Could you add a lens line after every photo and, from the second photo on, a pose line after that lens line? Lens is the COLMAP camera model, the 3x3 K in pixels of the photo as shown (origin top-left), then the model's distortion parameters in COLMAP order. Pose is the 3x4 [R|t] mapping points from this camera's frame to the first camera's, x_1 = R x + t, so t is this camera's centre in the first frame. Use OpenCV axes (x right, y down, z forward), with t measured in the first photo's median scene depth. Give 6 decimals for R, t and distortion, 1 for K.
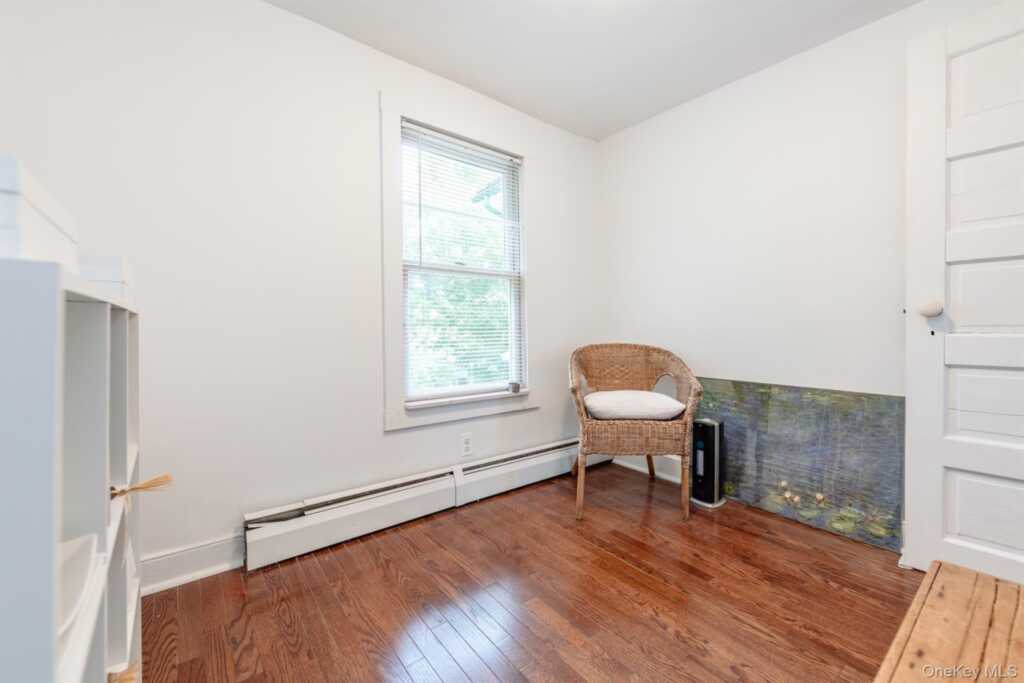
lens RADIAL K [[414.6, 0, 514.7], [0, 414.6, 331.5], [0, 0, 1]] dist [-0.001572, 0.000227]
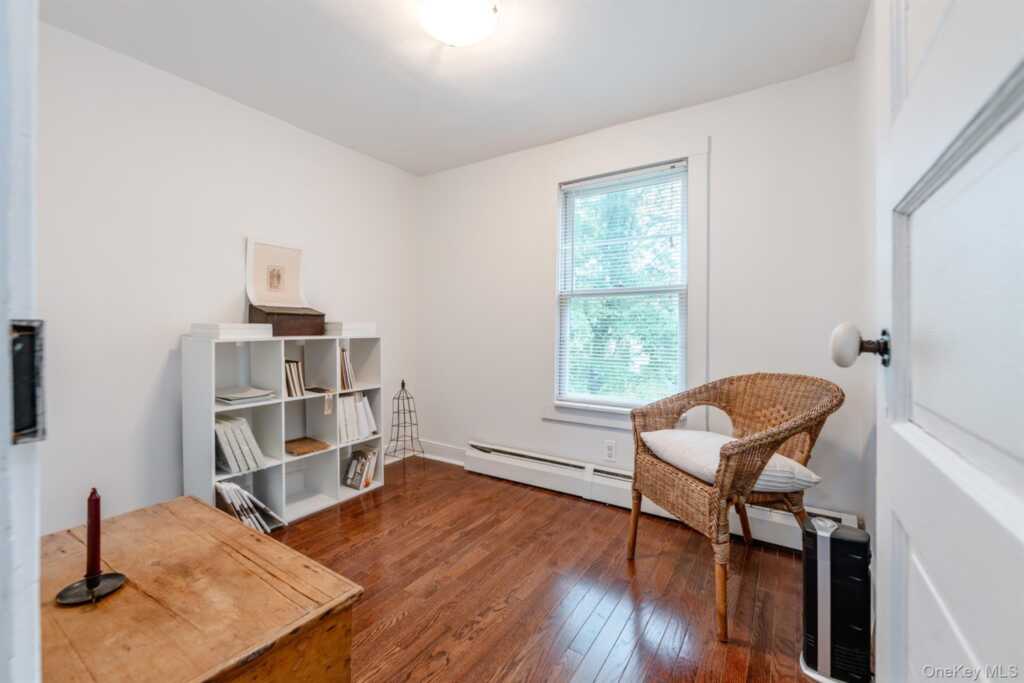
lens RADIAL K [[414.6, 0, 514.7], [0, 414.6, 331.5], [0, 0, 1]] dist [-0.001572, 0.000227]
pose [[0.317542, 0.001886, -0.948242, 0.939183], [-0.009863, 0.999950, -0.001314, -0.045630], [0.948193, 0.009770, 0.317545, 0.454278]]
